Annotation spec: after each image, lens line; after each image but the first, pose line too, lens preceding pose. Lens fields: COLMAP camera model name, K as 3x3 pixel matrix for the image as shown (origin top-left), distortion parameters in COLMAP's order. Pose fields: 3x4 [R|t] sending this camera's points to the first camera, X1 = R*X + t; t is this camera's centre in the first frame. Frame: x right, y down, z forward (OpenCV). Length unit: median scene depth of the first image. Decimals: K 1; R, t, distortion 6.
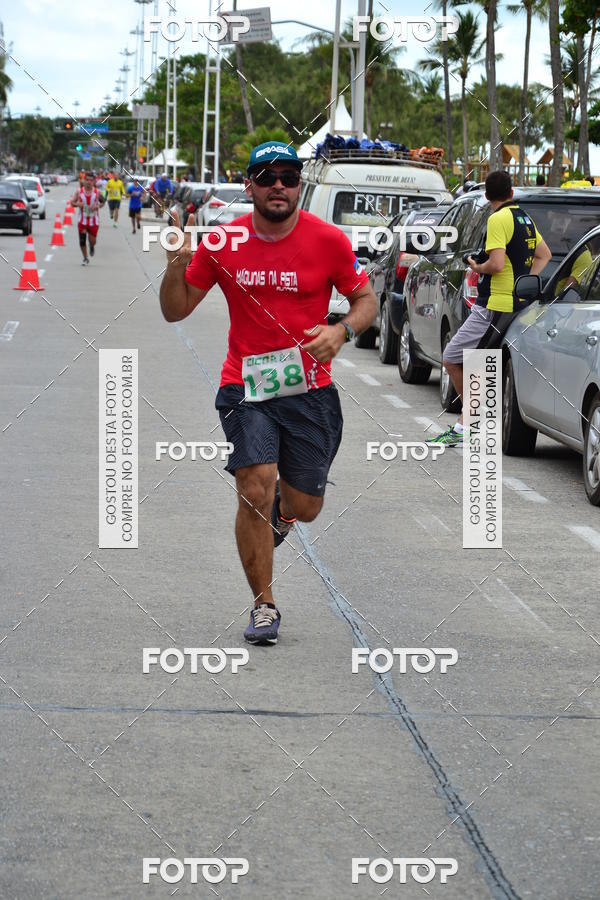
lens RADIAL K [[2844.5, 0, 322.2], [0, 2844.5, 450.1], [0, 0, 1]] dist [0.061444, 1.426891]
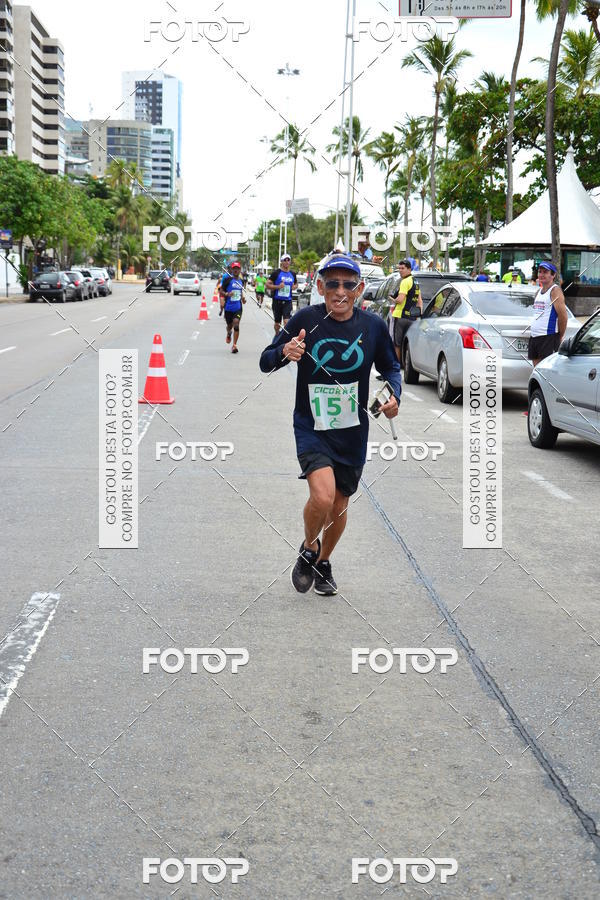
lens RADIAL K [[1484.6, 0, 272.8], [0, 1484.6, 503.2], [0, 0, 1]] dist [-0.044041, 0.120577]
pose [[0.998871, 0.007763, -0.046867, 0.010599], [-0.006221, 0.999437, 0.032966, 0.051359], [0.047097, -0.032637, 0.998357, -0.198647]]
